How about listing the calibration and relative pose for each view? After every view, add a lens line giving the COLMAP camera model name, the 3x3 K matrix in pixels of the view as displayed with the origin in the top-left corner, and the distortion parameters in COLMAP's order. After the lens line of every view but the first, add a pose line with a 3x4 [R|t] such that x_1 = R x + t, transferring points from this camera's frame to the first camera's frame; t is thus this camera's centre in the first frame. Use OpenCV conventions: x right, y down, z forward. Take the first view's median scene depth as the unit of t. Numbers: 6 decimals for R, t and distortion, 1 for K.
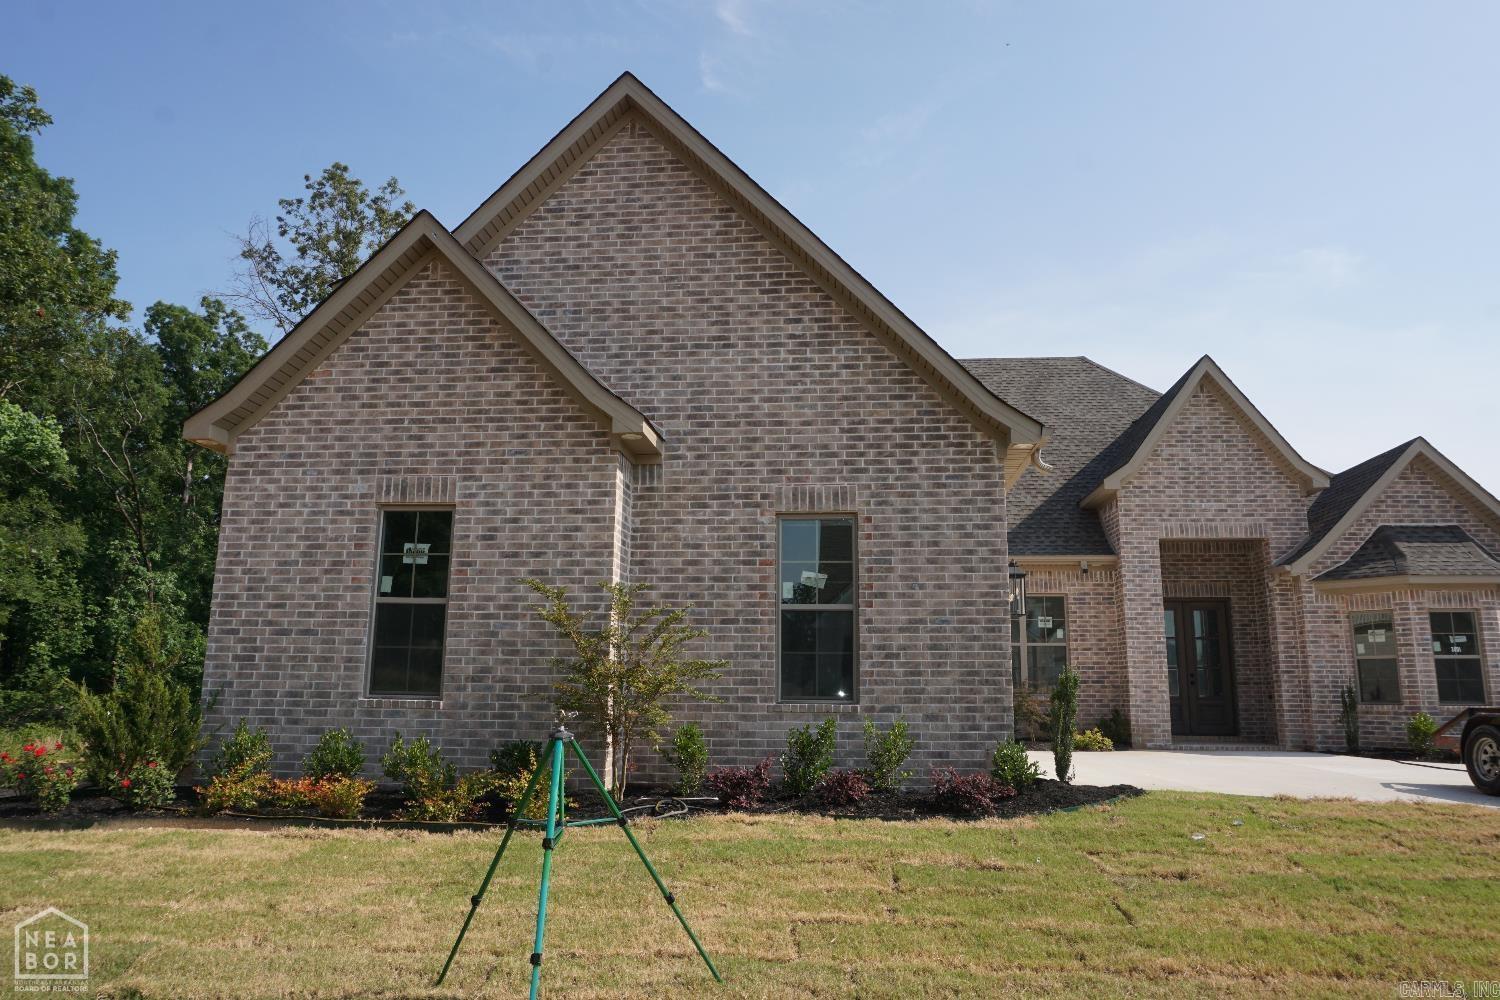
lens RADIAL K [[1011.9, 0, 748.5], [0, 1011.9, 493.0], [0, 0, 1]] dist [-0.051841, 0.040212]
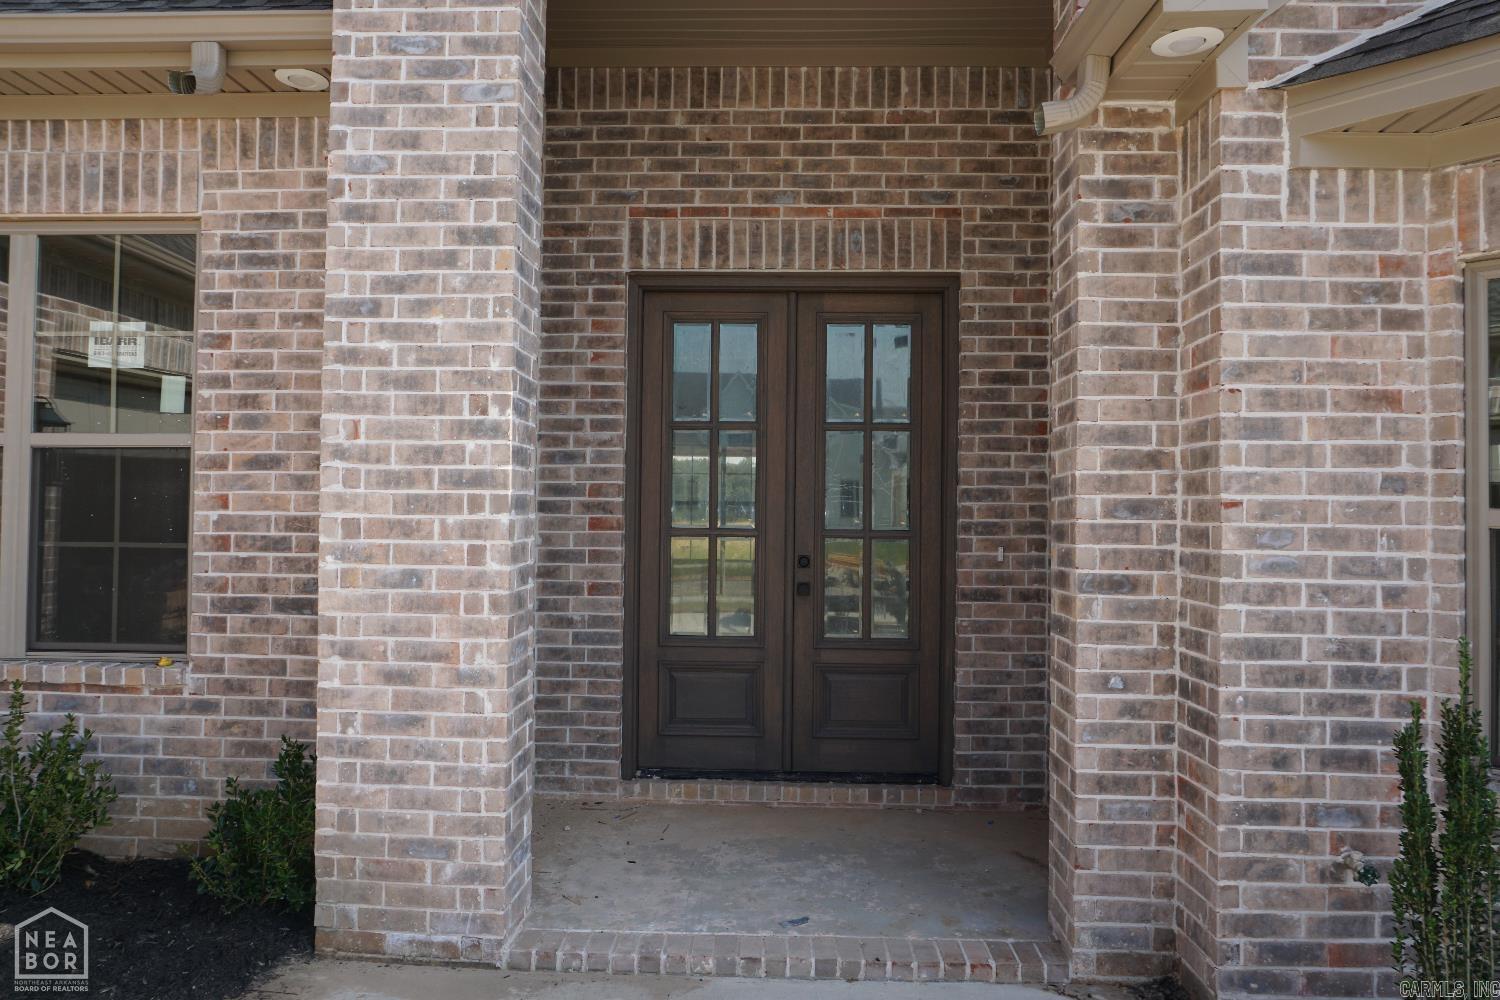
lens RADIAL K [[1011.9, 0, 748.5], [0, 1011.9, 493.0], [0, 0, 1]] dist [-0.051841, 0.040212]
pose [[0.998210, 0.002346, 0.059759, 0.456287], [-0.012803, 0.984448, 0.175207, 0.128035], [-0.058419, -0.175659, 0.982716, 0.813855]]
